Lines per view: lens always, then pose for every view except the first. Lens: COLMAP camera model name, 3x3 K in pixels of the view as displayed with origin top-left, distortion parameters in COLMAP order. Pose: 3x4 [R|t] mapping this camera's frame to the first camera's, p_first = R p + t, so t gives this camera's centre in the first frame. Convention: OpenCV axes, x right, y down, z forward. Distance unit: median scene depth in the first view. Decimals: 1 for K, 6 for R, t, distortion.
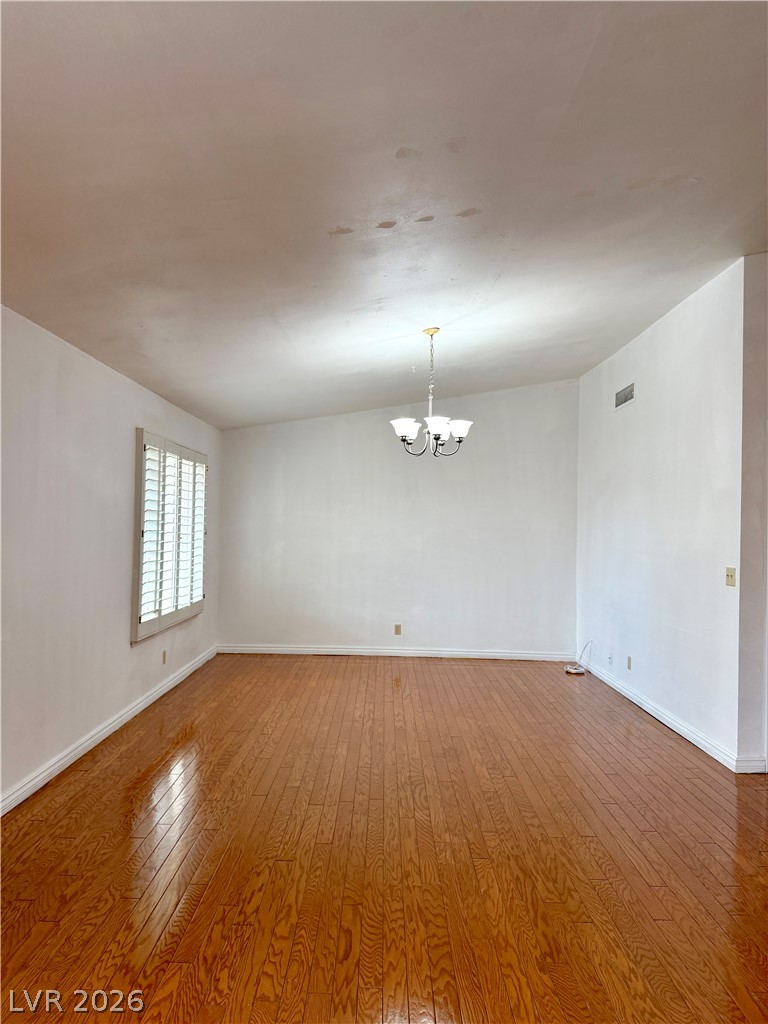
lens RADIAL K [[717.1, 0, 384.0], [0, 717.1, 512.0], [0, 0, 1]] dist [0.000389, -0.000325]
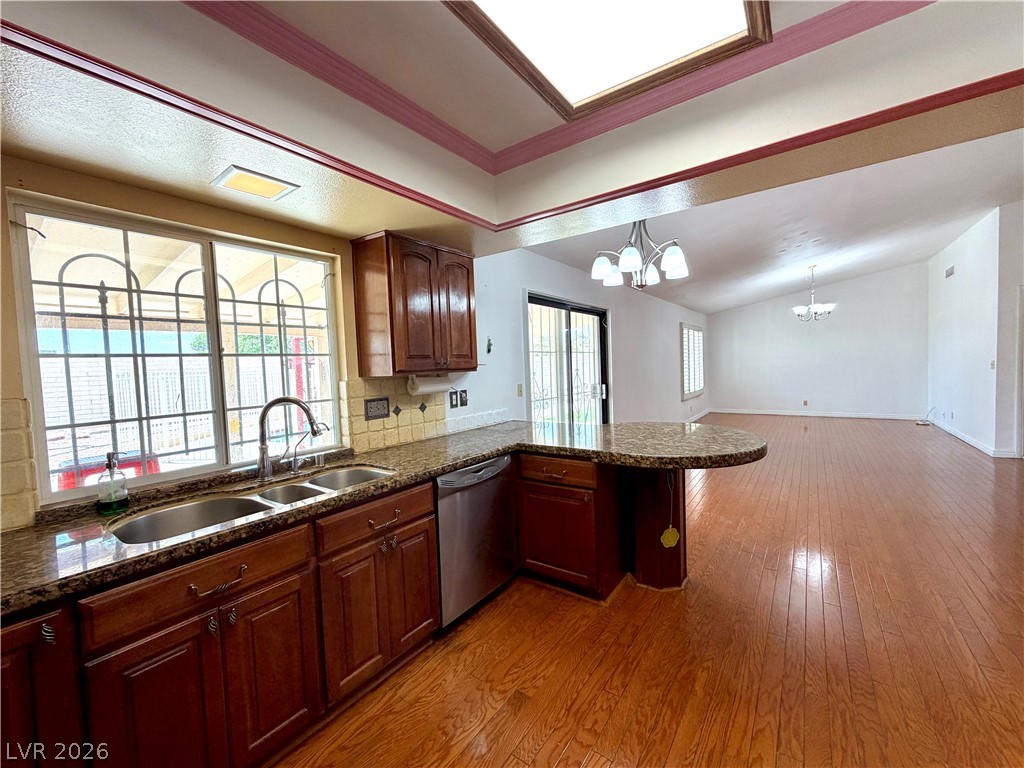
lens RADIAL K [[409.2, 0, 510.0], [0, 409.2, 383.8], [0, 0, 1]] dist [-0.001525, 0.000434]
pose [[0.805437, -0.023750, -0.592205, 0.049526], [0.066621, 0.996492, 0.050645, -0.006360], [0.588925, -0.080244, 0.804194, -0.637446]]
